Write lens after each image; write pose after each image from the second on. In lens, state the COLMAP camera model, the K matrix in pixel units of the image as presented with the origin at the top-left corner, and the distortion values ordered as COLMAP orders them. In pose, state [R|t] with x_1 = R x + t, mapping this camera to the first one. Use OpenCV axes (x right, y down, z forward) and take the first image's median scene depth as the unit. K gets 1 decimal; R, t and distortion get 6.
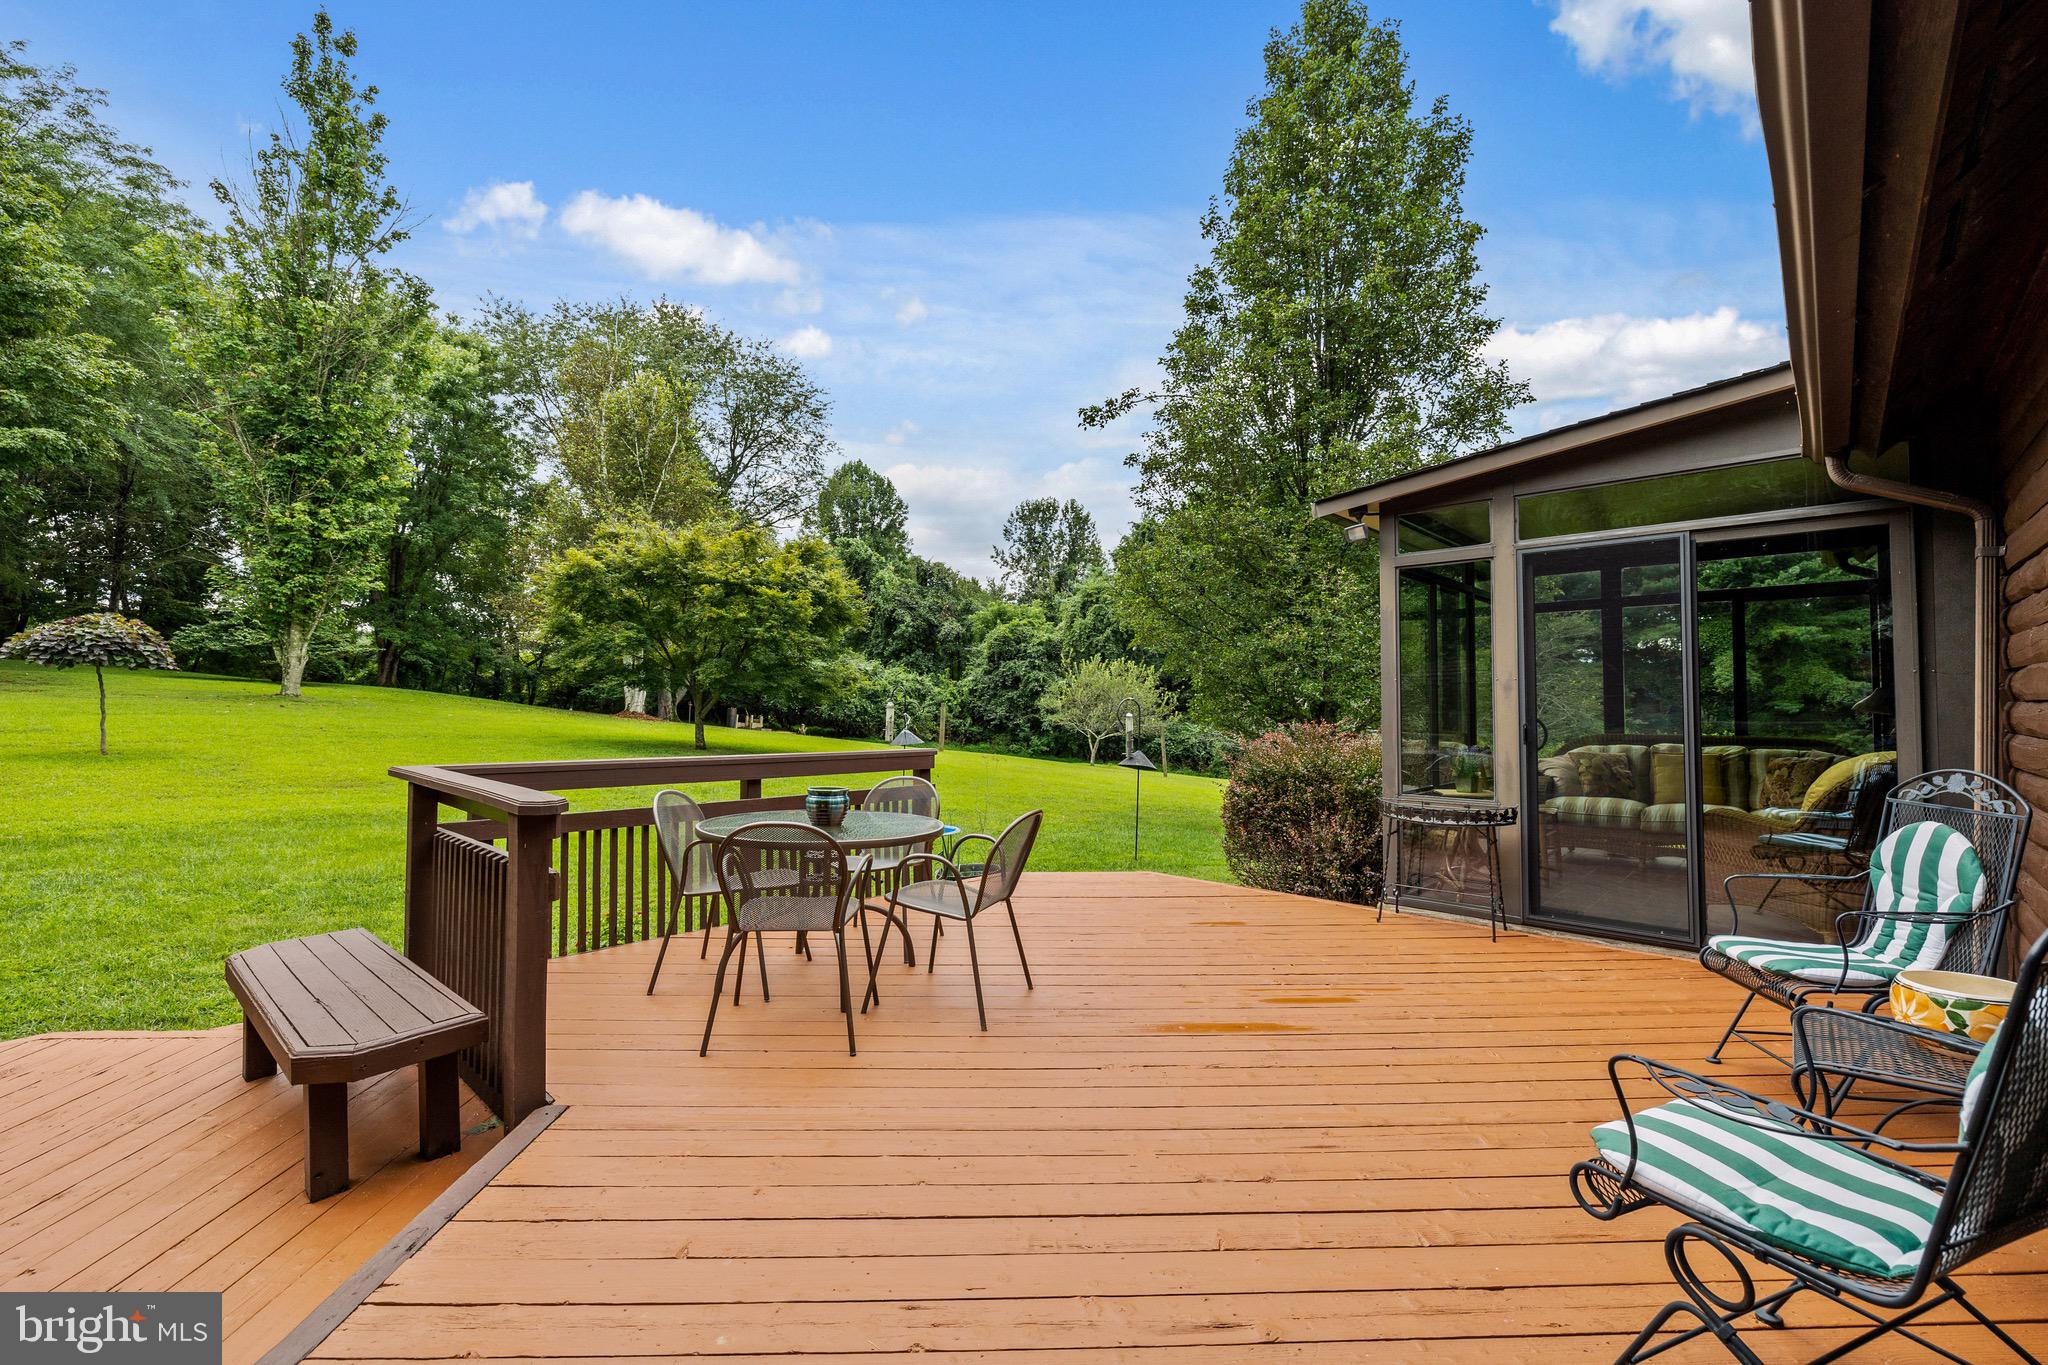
lens RADIAL K [[855.4, 0, 1024.0], [0, 855.4, 682.5], [0, 0, 1]] dist [-0.000683, -0.000028]
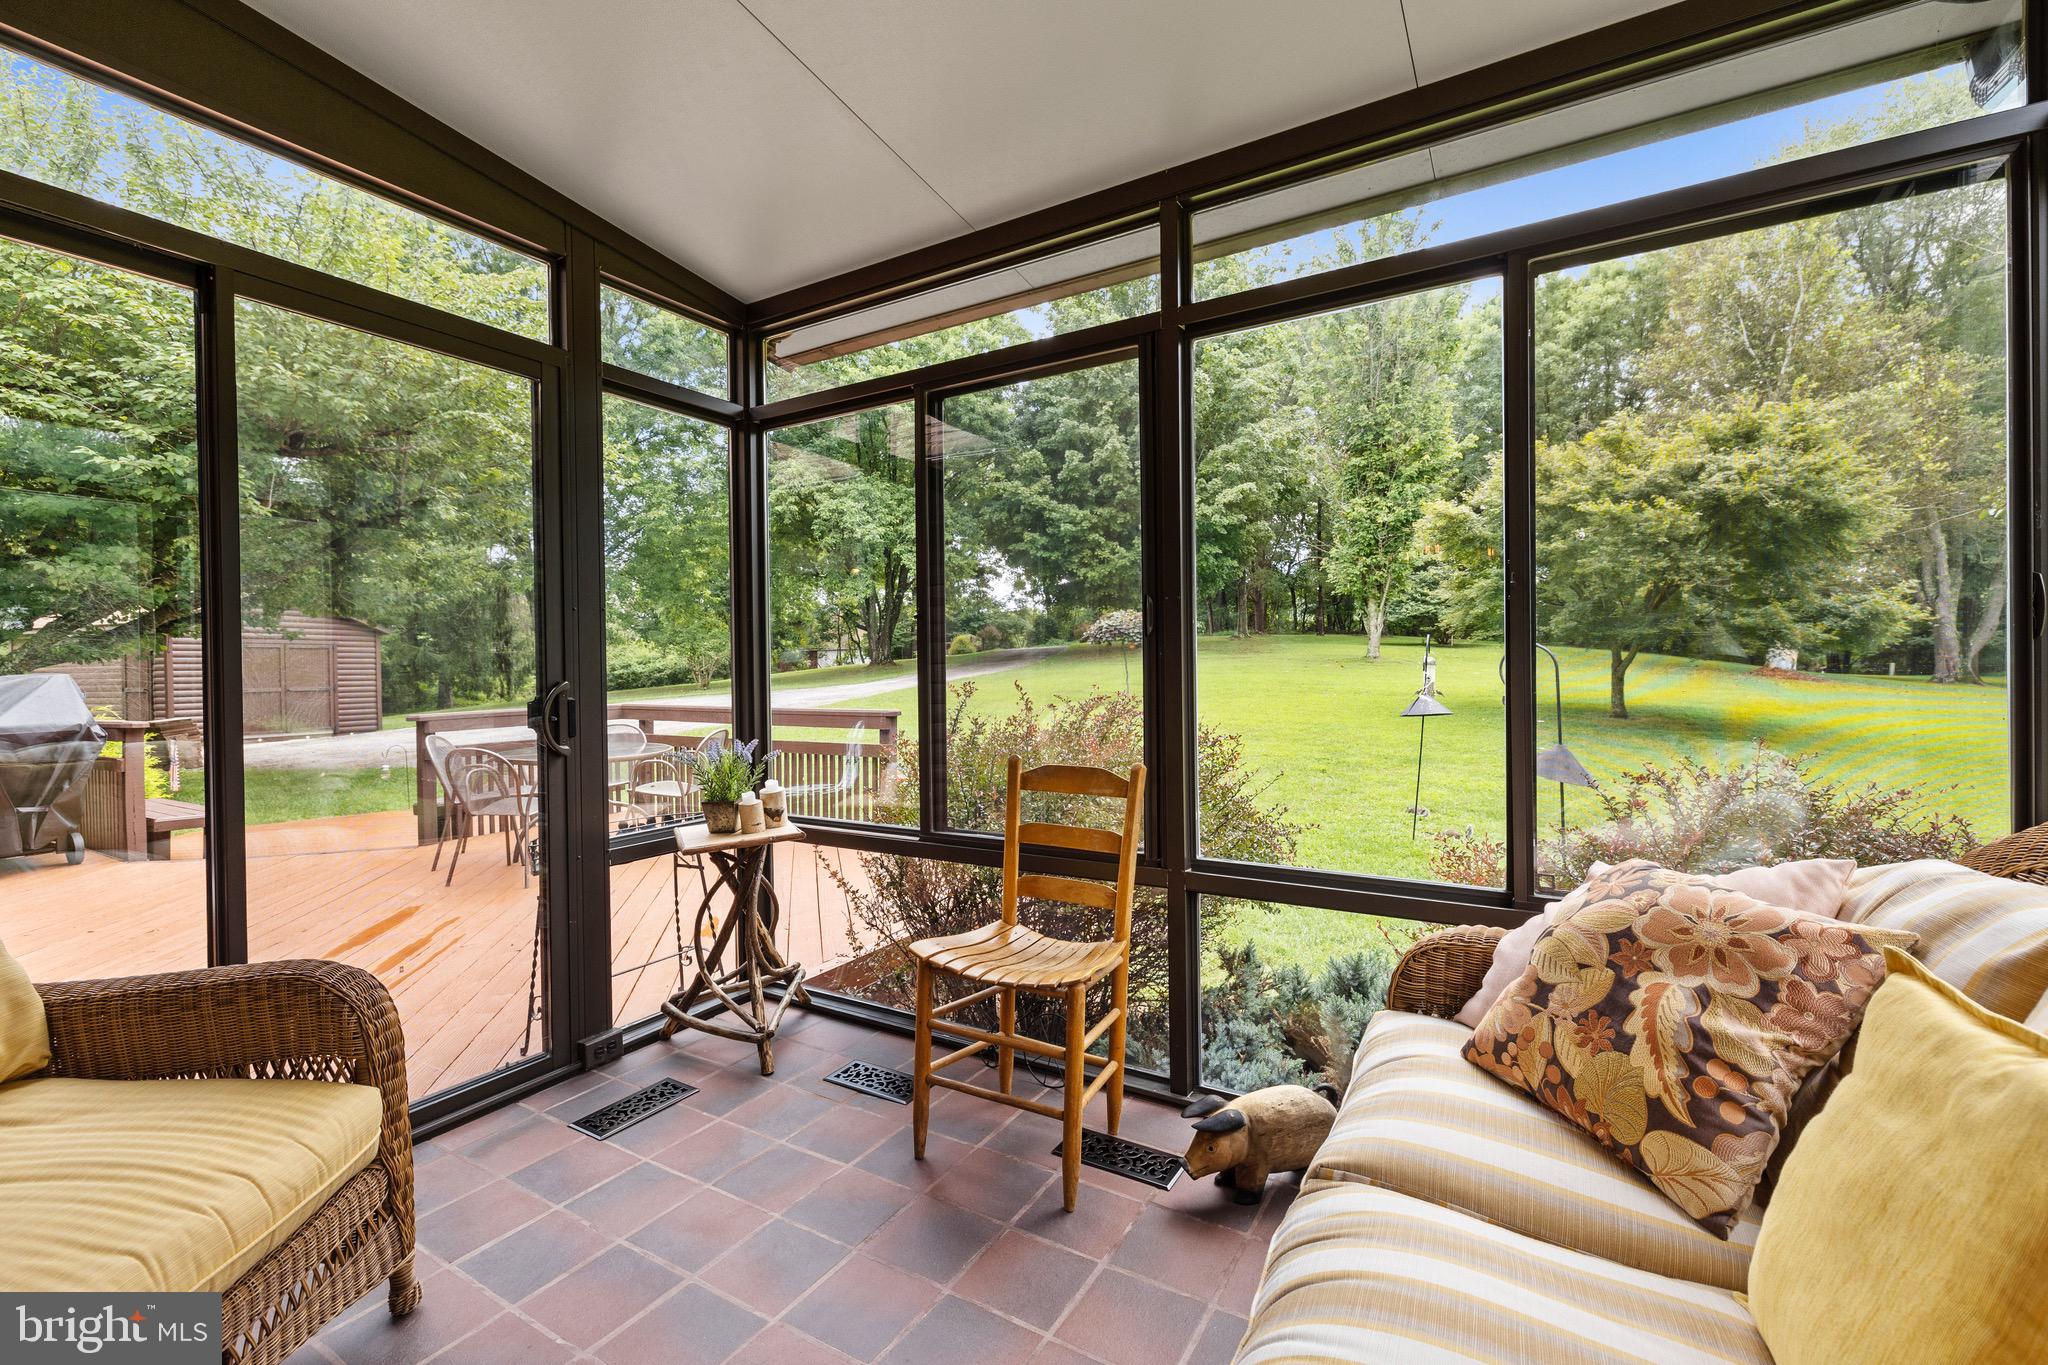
lens RADIAL K [[866.9, 0, 1020.2], [0, 866.9, 695.0], [0, 0, 1]] dist [0.001448, 0.000254]
pose [[0.223313, 0.022006, -0.974498, 0.221828], [0.042619, 0.998569, 0.032316, 0.007791], [0.973815, -0.048748, 0.222056, 0.219247]]
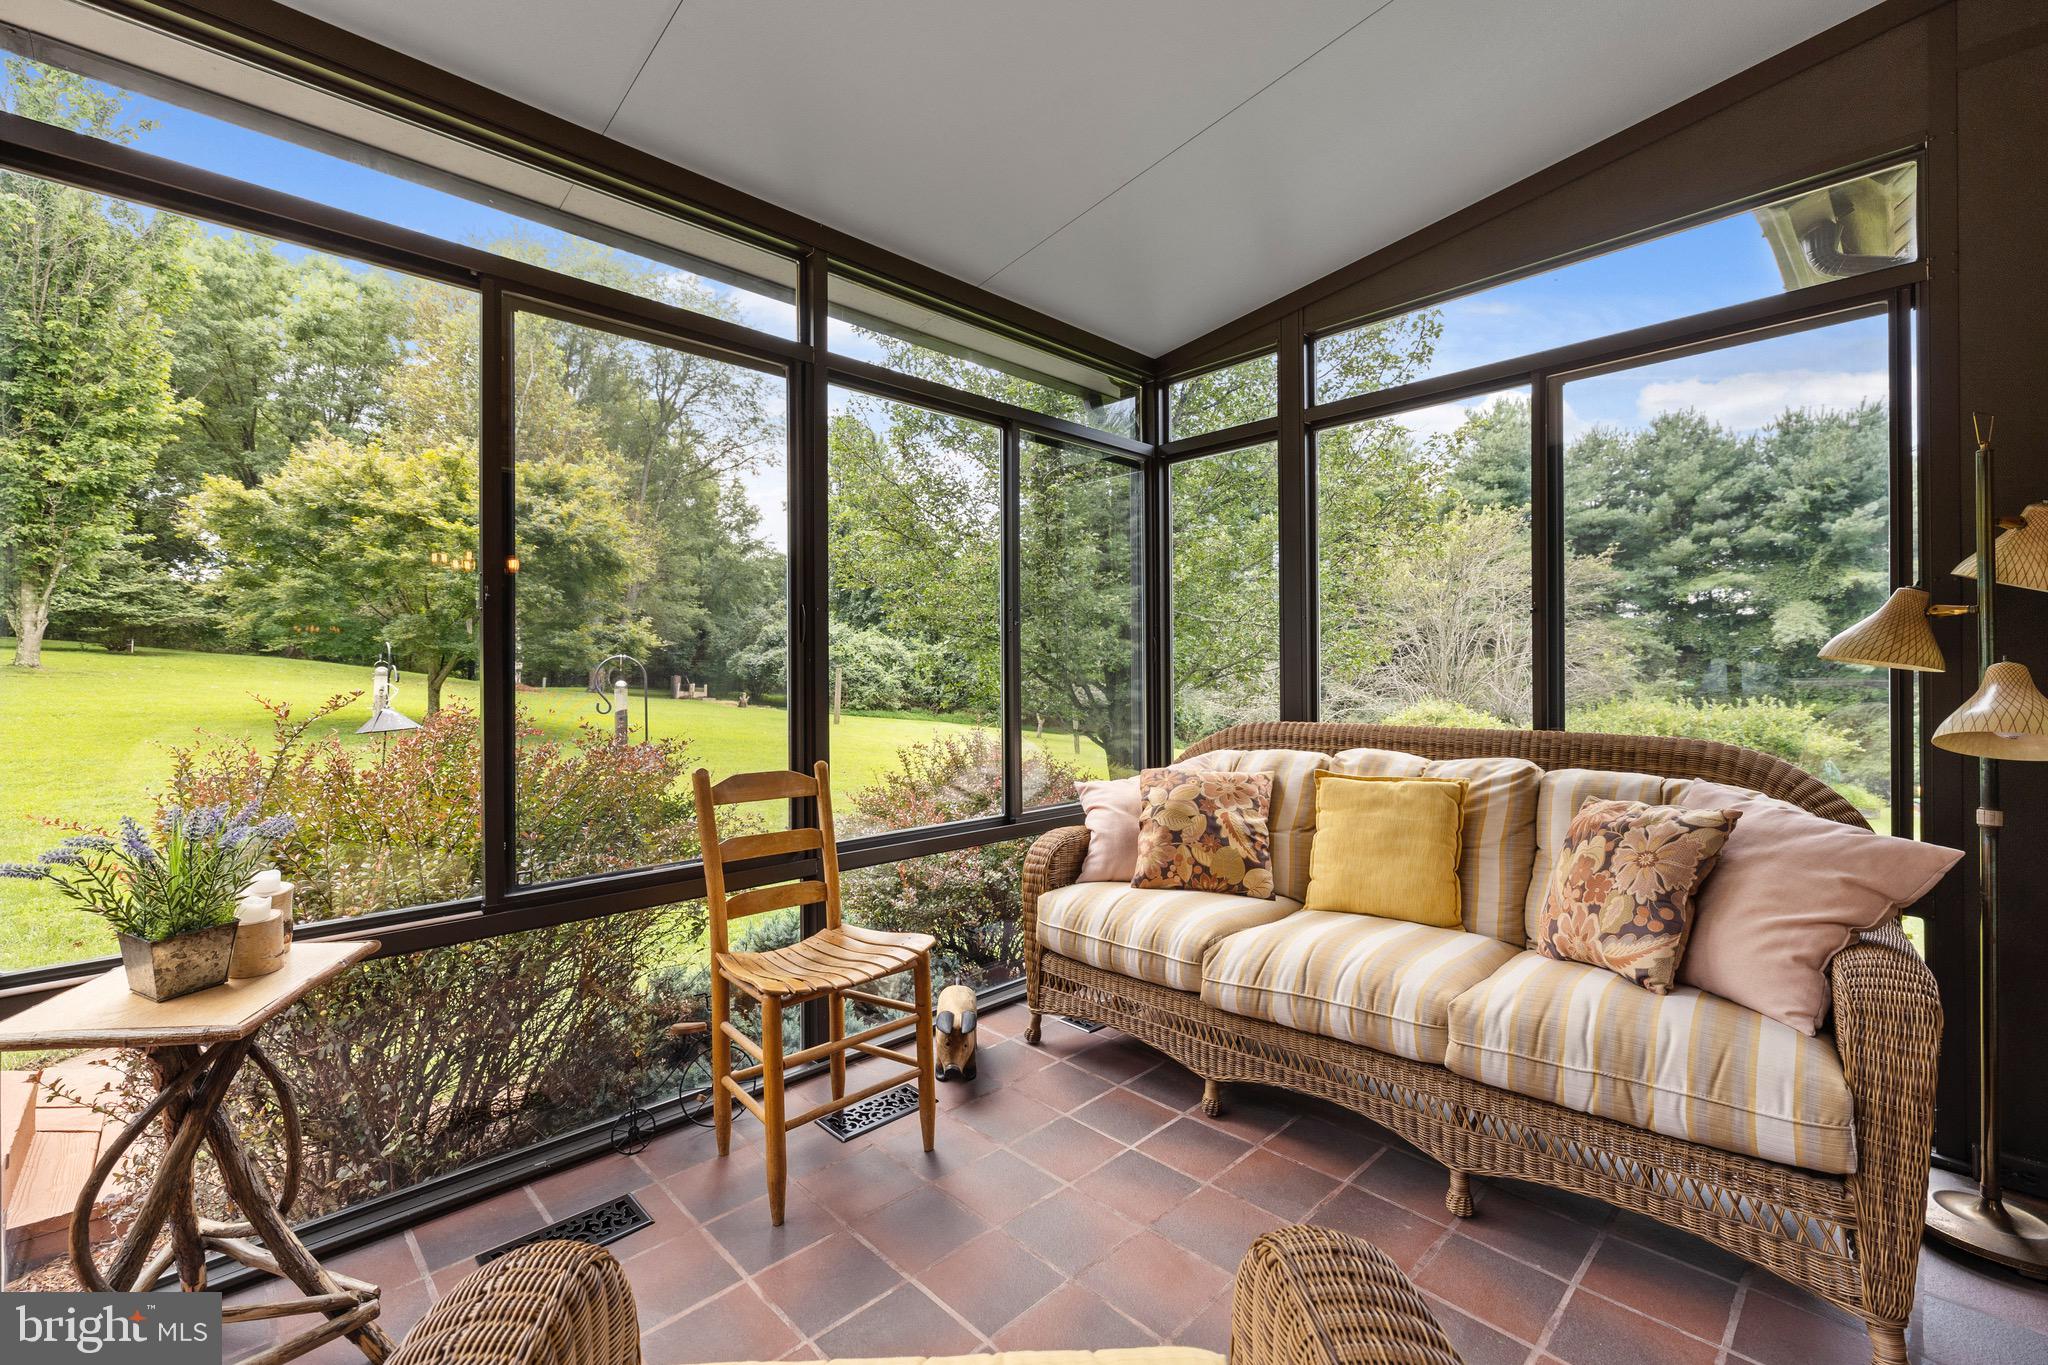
lens RADIAL K [[864.2, 0, 1020.0], [0, 864.2, 670.9], [0, 0, 1]] dist [-0.000348, 0.000075]
pose [[0.998673, -0.007564, -0.050942, 0.175252], [0.008893, 0.999624, 0.025929, 0.006571], [0.050727, -0.026347, 0.998365, 0.168530]]
